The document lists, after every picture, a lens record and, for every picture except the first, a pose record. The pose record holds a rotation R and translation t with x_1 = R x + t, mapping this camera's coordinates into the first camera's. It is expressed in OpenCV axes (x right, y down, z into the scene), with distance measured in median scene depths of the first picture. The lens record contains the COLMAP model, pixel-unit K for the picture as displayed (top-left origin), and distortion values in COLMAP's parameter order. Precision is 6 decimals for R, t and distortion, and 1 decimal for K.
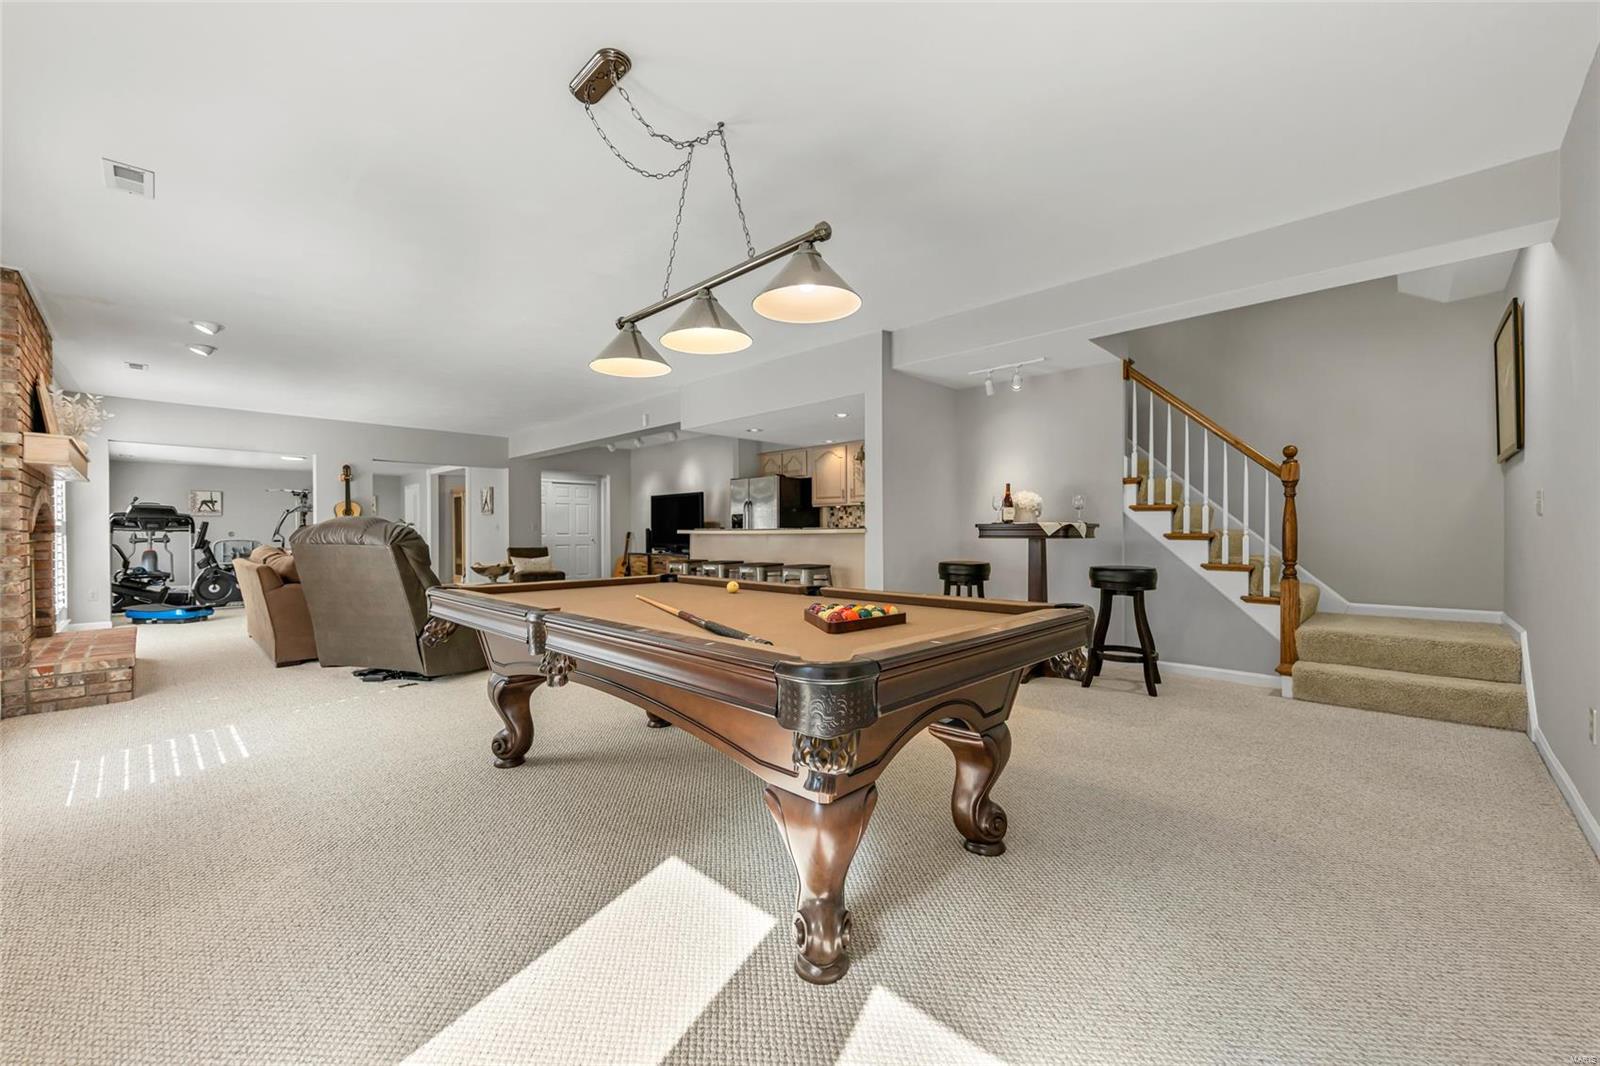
lens RADIAL K [[607.3, 0, 800.0], [0, 607.3, 533.0], [0, 0, 1]] dist [-0.000366, -0.000345]
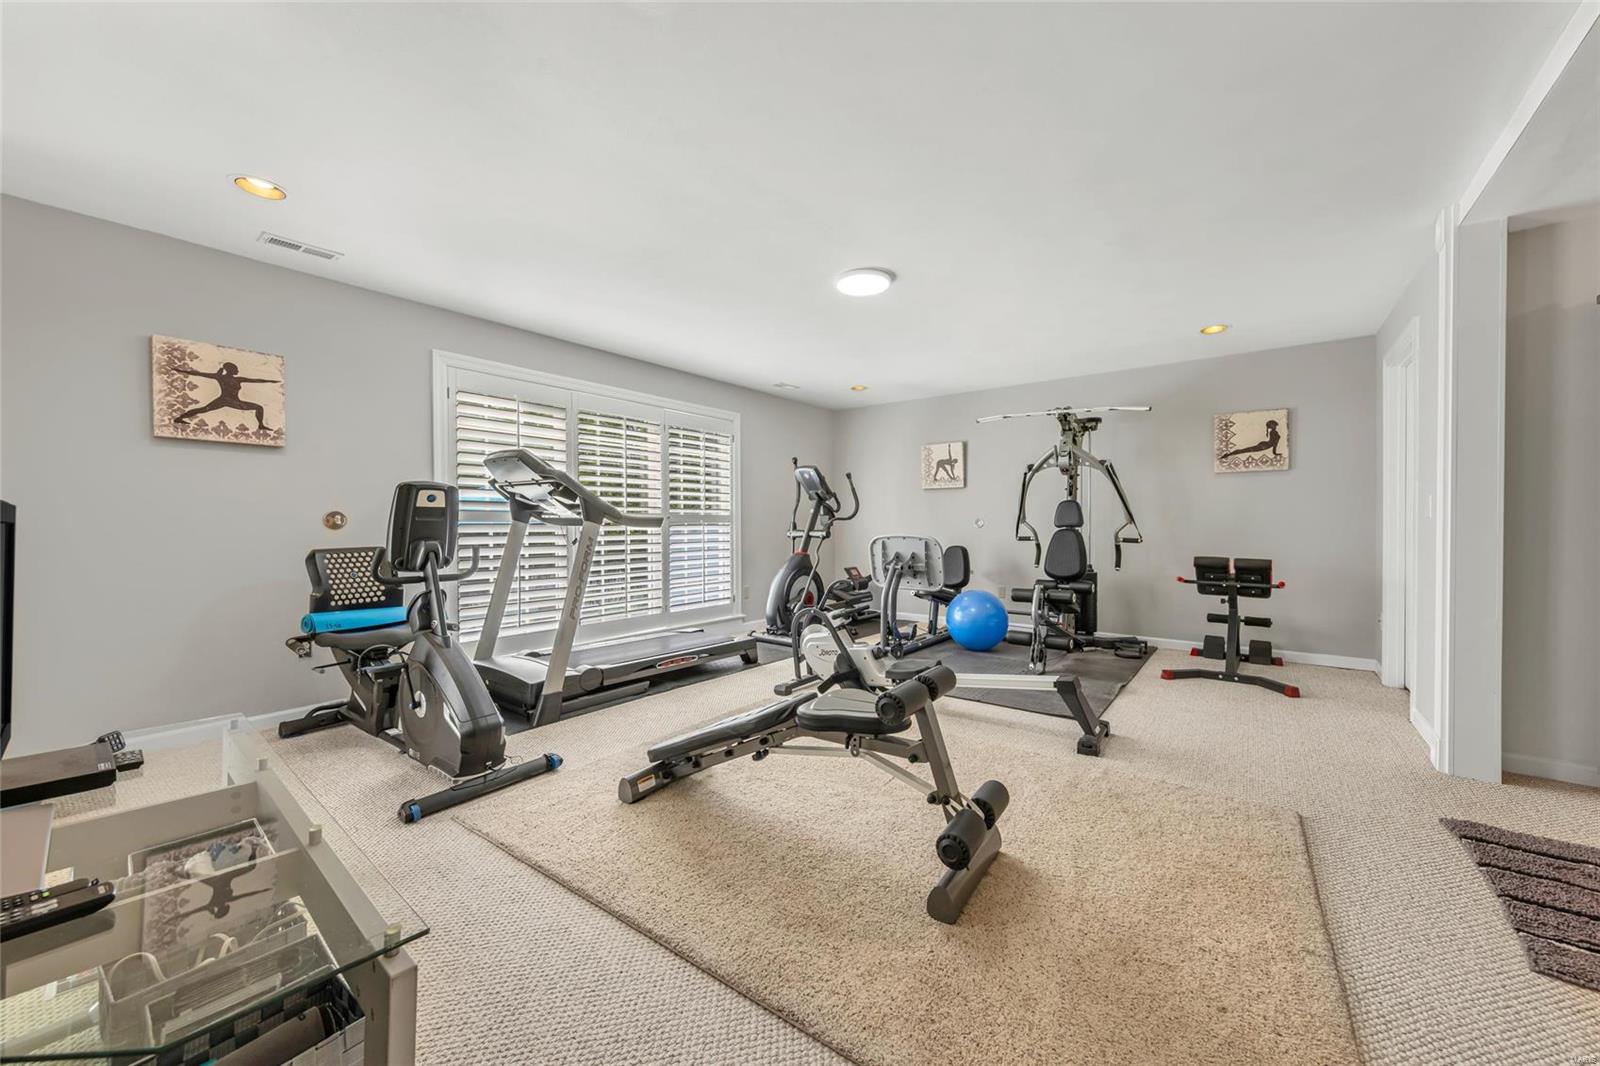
lens RADIAL K [[607.3, 0, 800.0], [0, 607.3, 533.0], [0, 0, 1]] dist [-0.000366, -0.000345]
pose [[0.104425, 0.014550, -0.994426, -0.802365], [-0.001078, 0.999894, 0.014517, 0.004655], [0.994532, -0.000444, 0.104429, 1.423915]]
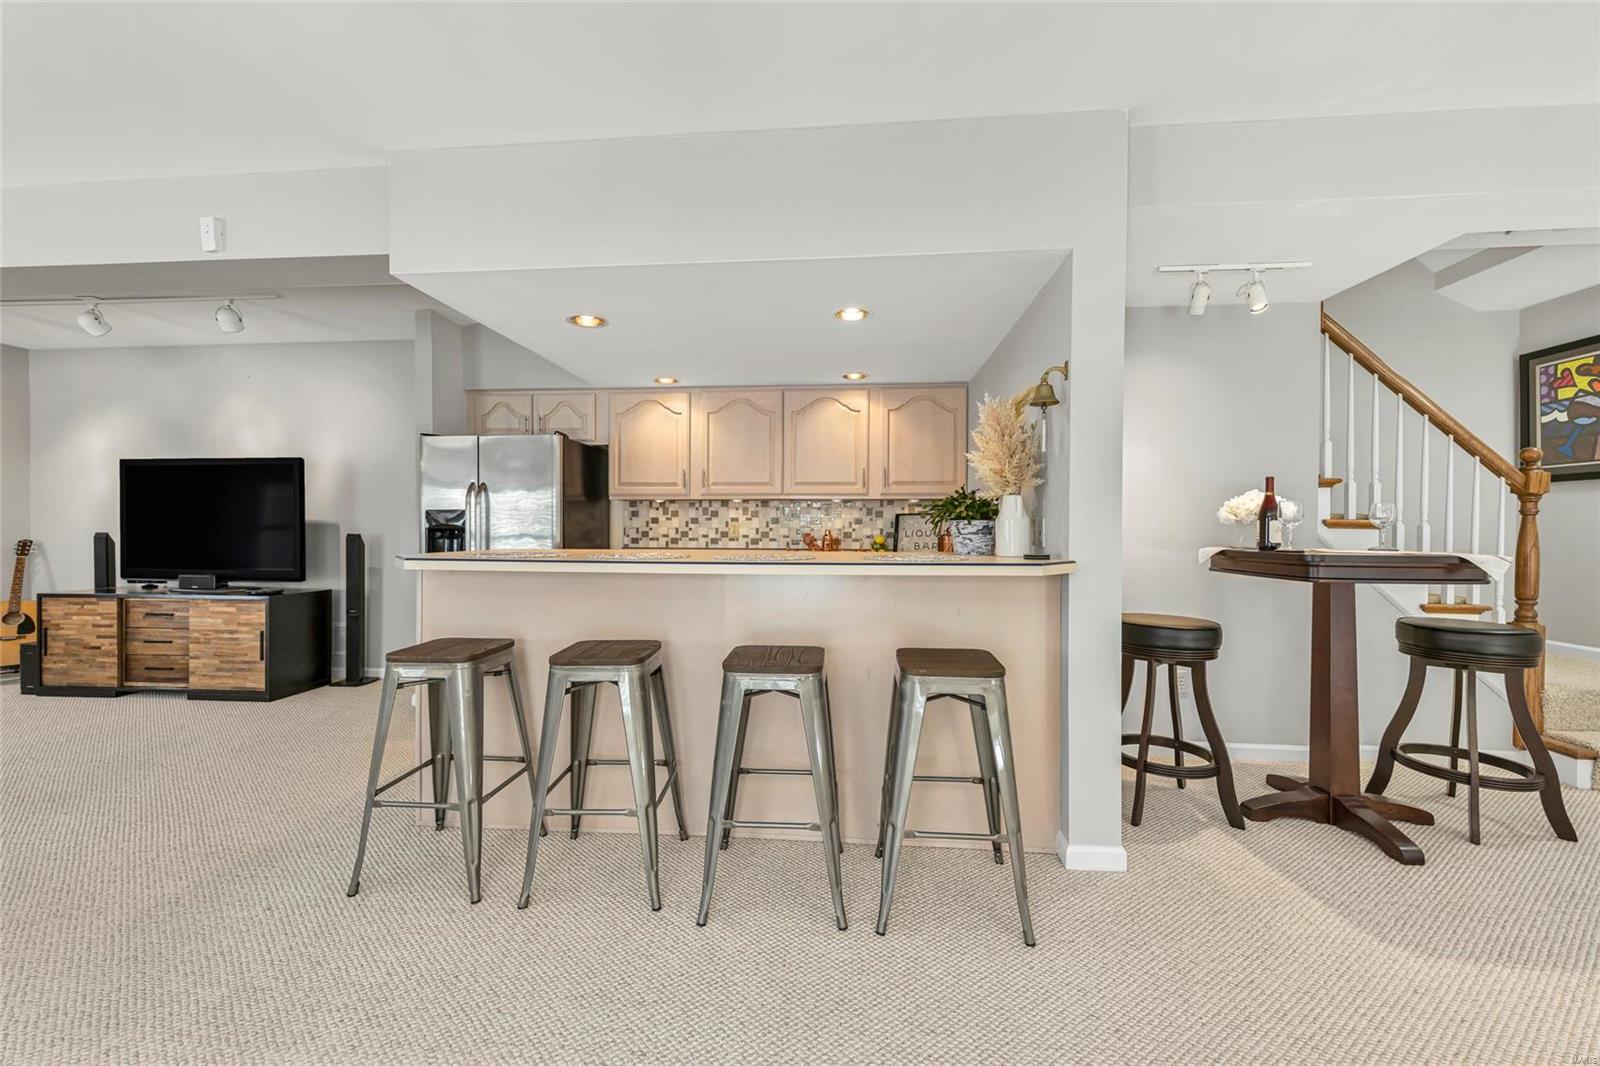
lens RADIAL K [[624.3, 0, 799.8], [0, 624.3, 520.9], [0, 0, 1]] dist [0.011931, -0.000086]
pose [[0.789085, 0.007770, 0.614234, -0.183412], [-0.003408, 0.999960, -0.008271, -0.019914], [-0.614274, 0.004433, 0.789080, 0.450917]]
